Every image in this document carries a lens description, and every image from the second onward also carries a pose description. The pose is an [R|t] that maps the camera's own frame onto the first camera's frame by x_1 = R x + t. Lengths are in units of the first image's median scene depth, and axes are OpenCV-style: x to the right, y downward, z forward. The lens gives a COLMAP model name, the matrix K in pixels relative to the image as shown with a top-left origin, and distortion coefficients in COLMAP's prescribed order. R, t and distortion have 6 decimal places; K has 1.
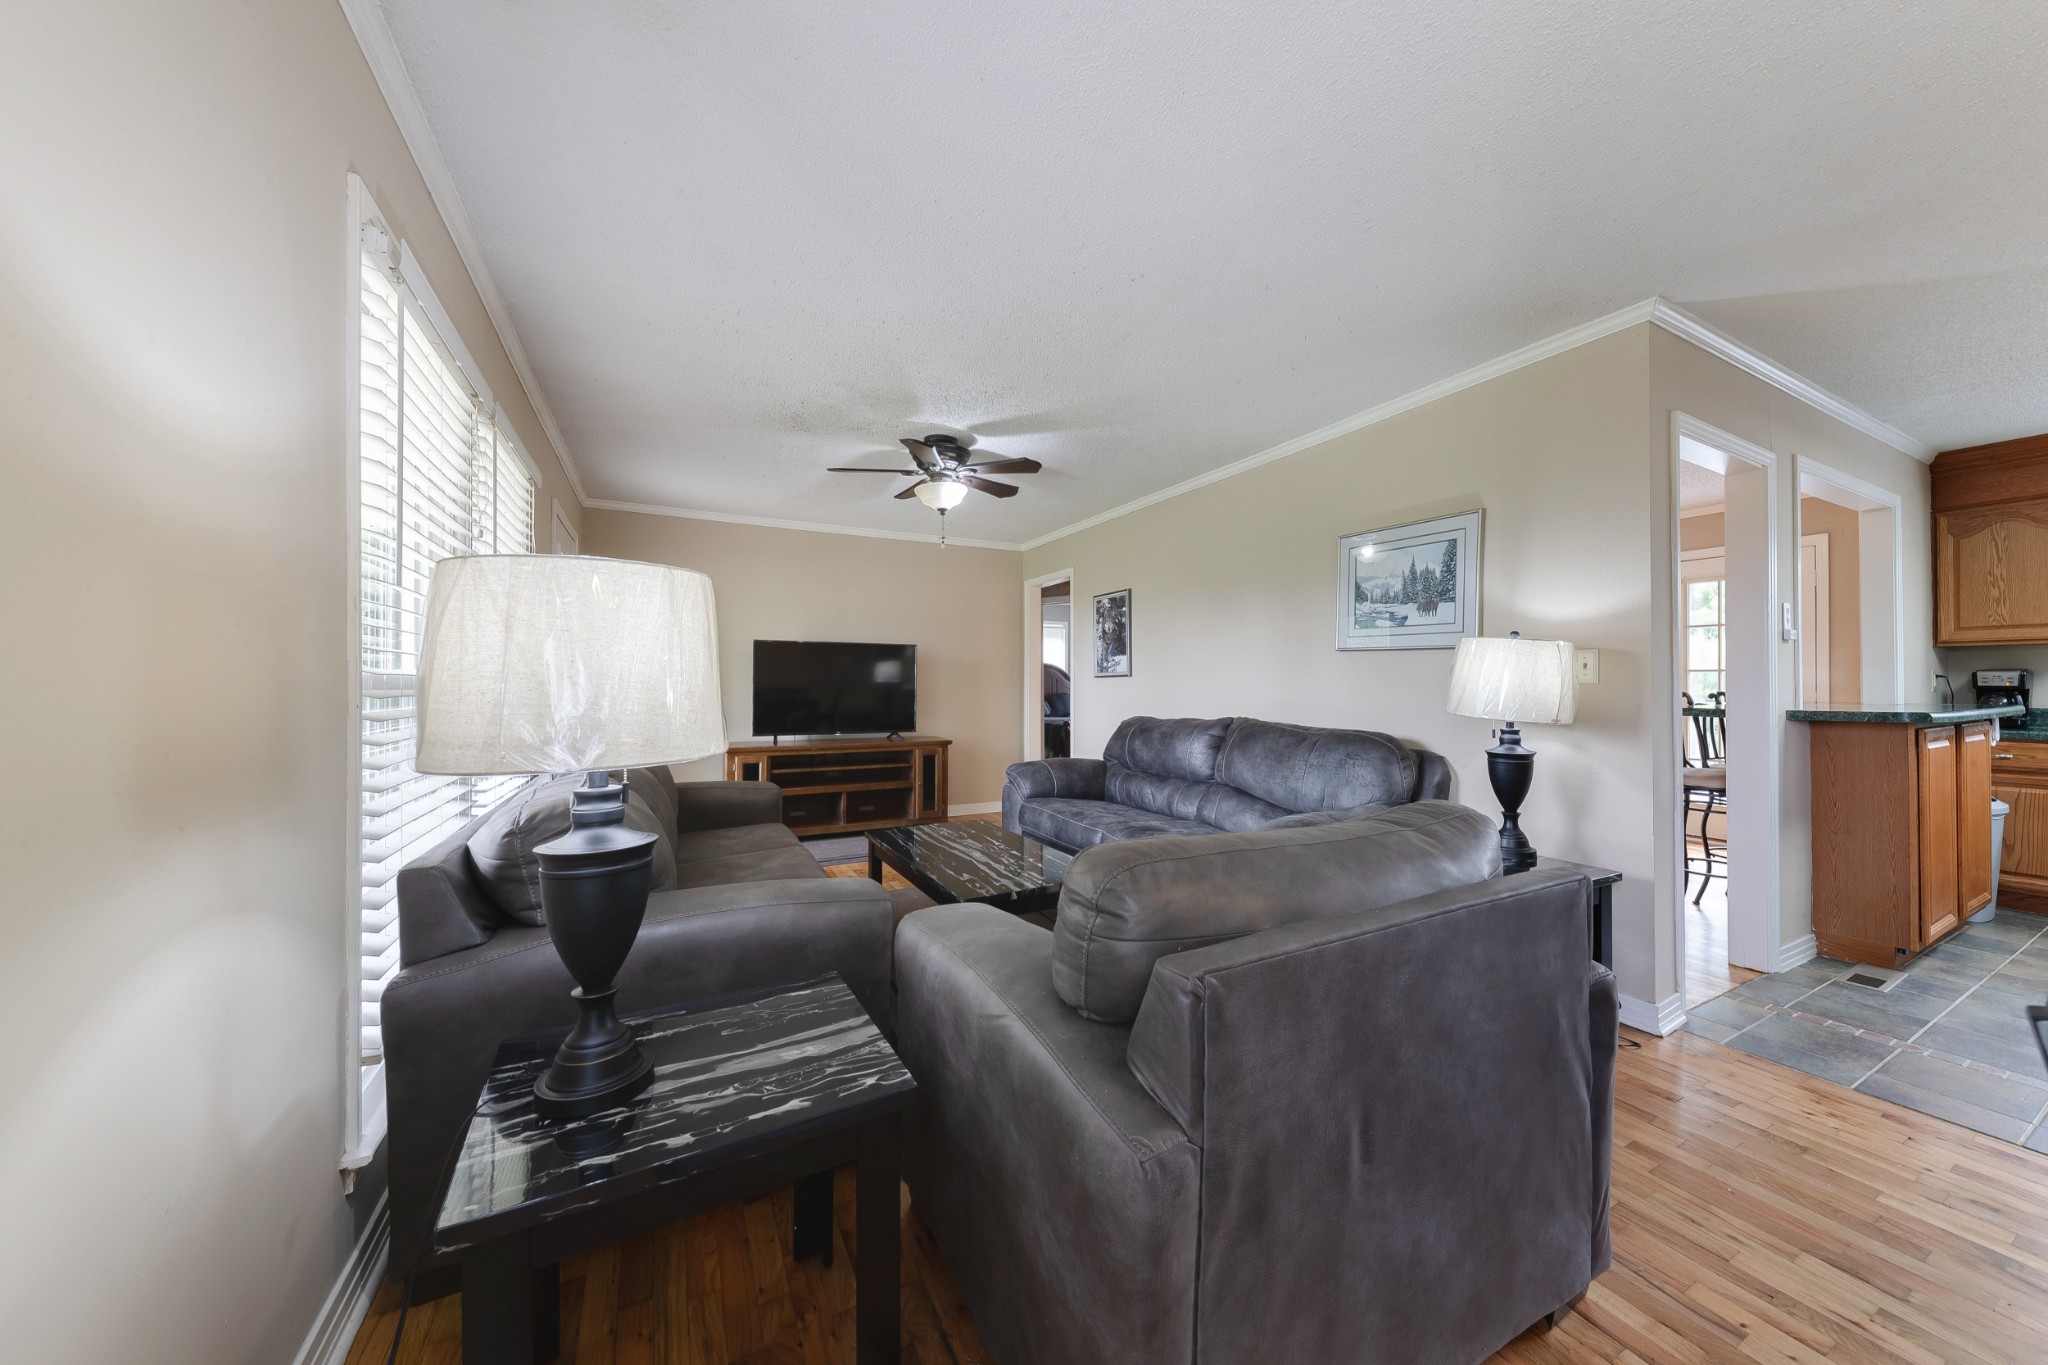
lens RADIAL K [[731.7, 0, 1080.4], [0, 731.7, 685.0], [0, 0, 1]] dist [-0.001029, 0.000102]
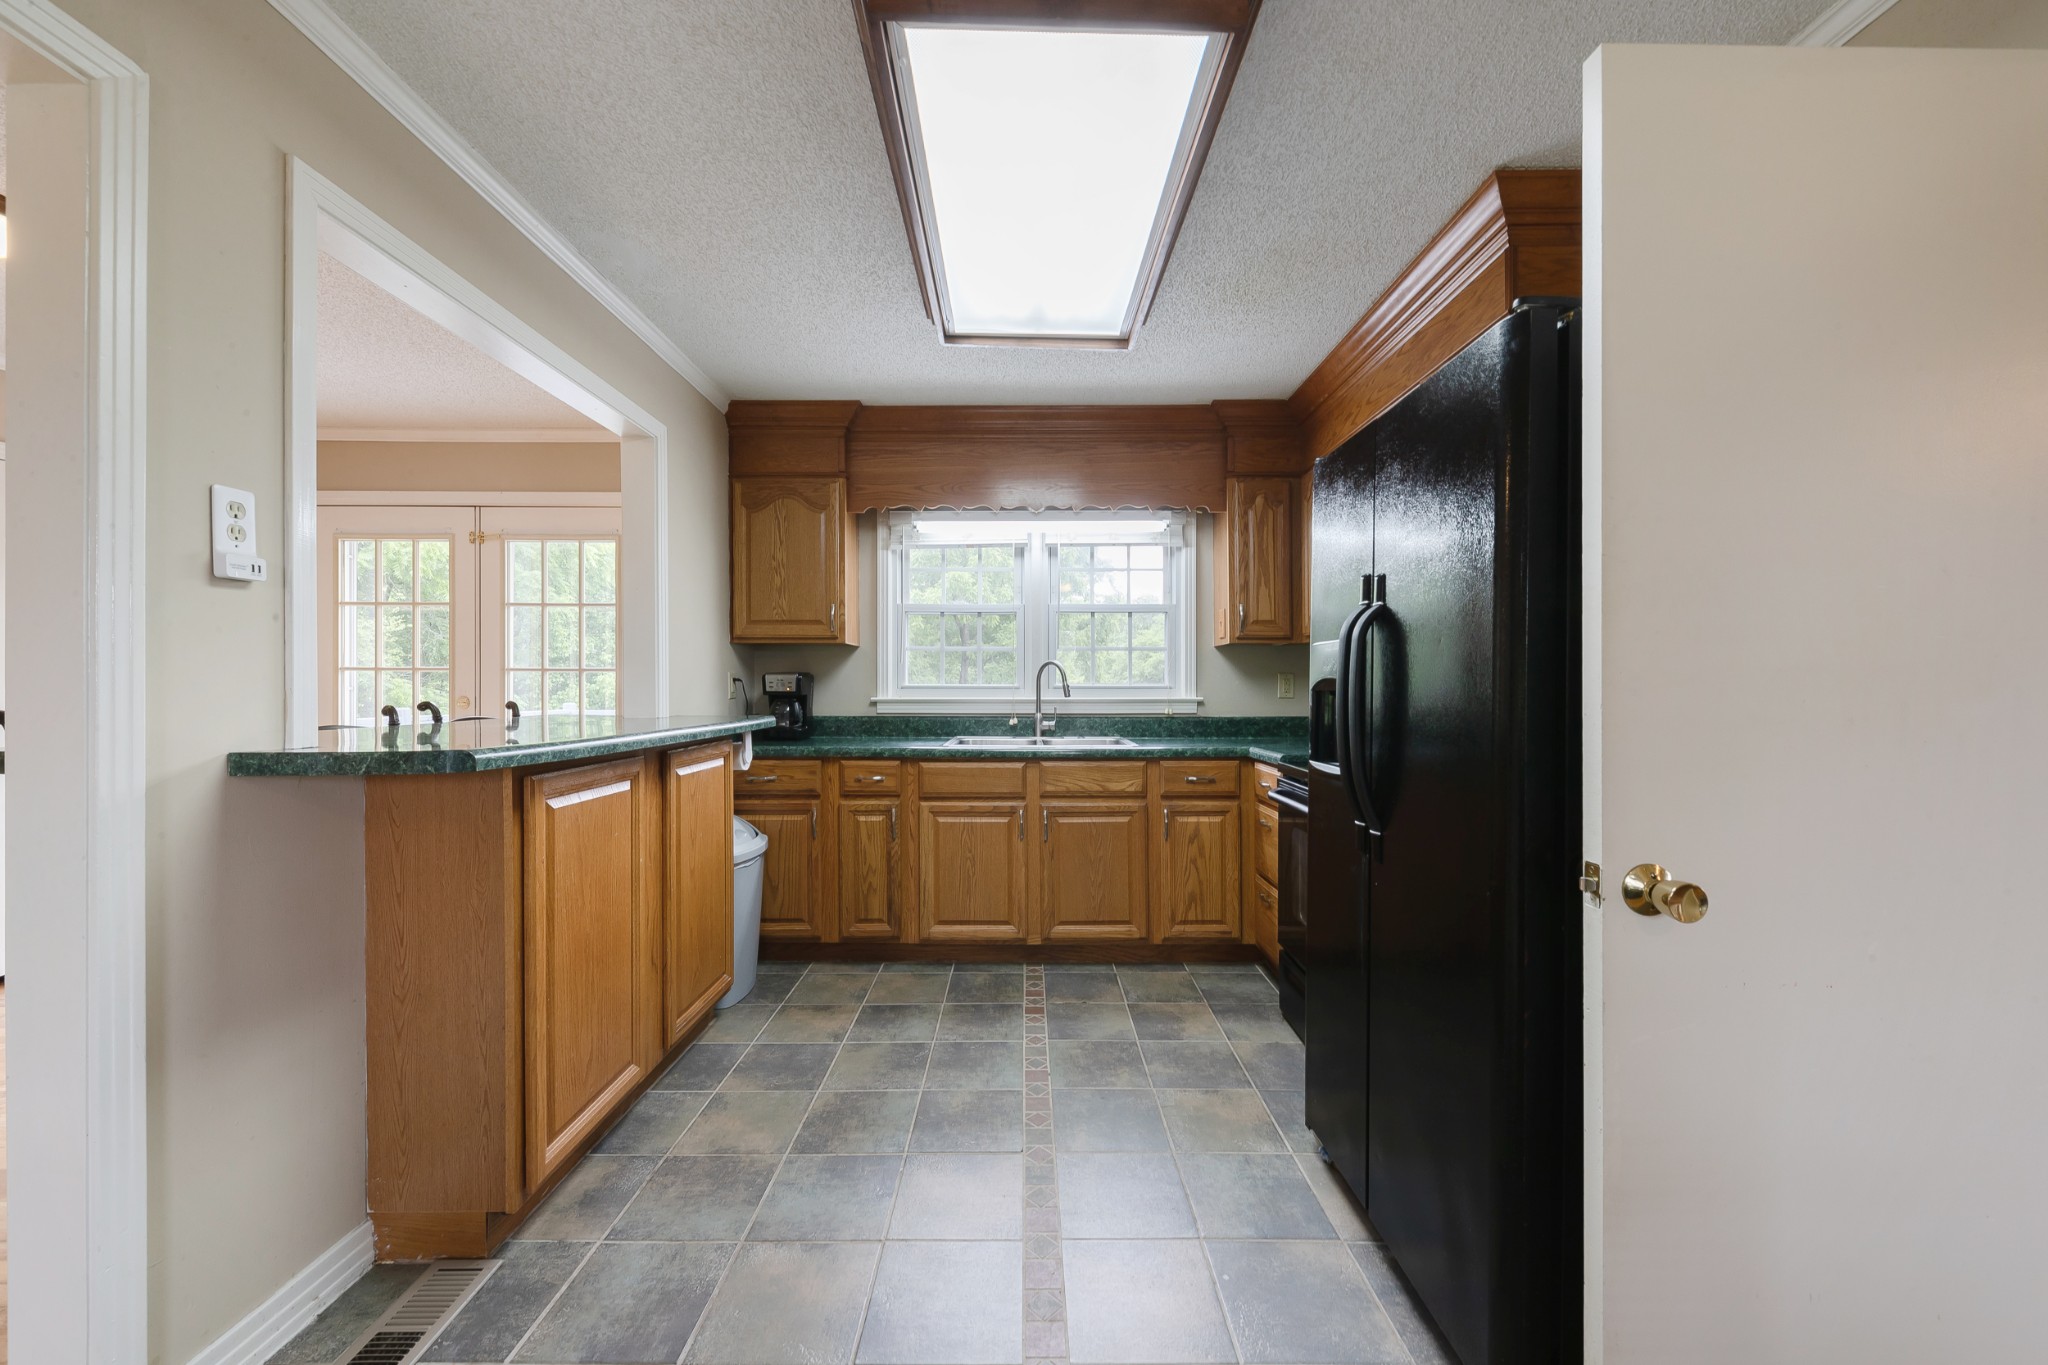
lens RADIAL K [[760.7, 0, 1036.4], [0, 760.7, 686.6], [0, 0, 1]] dist [-0.007495, -0.000945]
pose [[0.485351, 0.005602, 0.874301, 0.708250], [0.000024, 0.999979, -0.006421, 0.001599], [-0.874319, 0.003137, 0.485341, 0.352299]]
